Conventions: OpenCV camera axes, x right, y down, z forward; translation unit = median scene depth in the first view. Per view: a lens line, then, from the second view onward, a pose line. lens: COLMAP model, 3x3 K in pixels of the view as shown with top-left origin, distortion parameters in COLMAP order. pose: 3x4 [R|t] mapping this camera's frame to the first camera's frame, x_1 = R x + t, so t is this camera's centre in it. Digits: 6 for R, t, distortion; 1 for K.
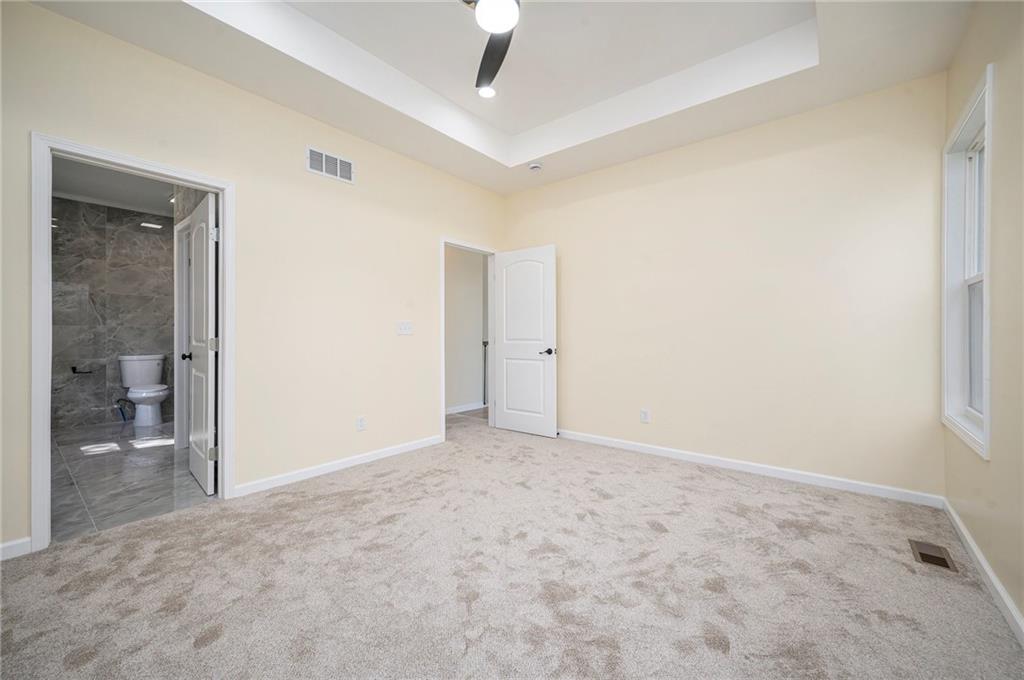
lens RADIAL K [[404.7, 0, 510.7], [0, 404.7, 330.4], [0, 0, 1]] dist [0.014035, -0.000339]
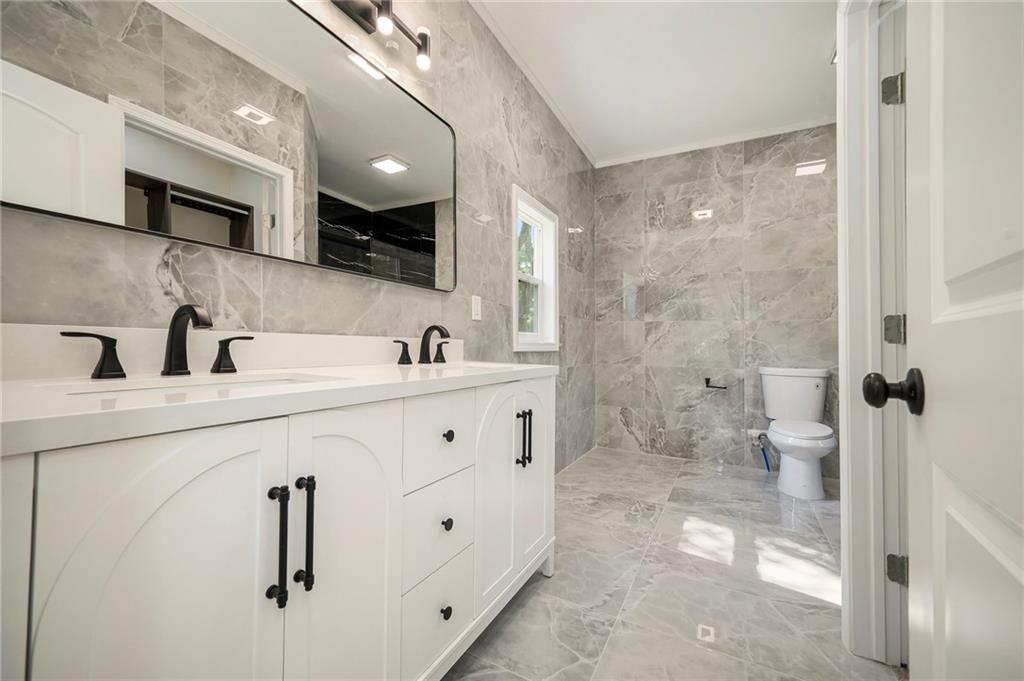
lens RADIAL K [[404.7, 0, 510.9], [0, 404.7, 335.9], [0, 0, 1]] dist [0.014035, -0.000339]
pose [[0.186915, -0.017117, -0.982227, -0.406511], [-0.004036, 0.999826, -0.018192, 0.027371], [0.982368, 0.007365, 0.186814, 0.502821]]
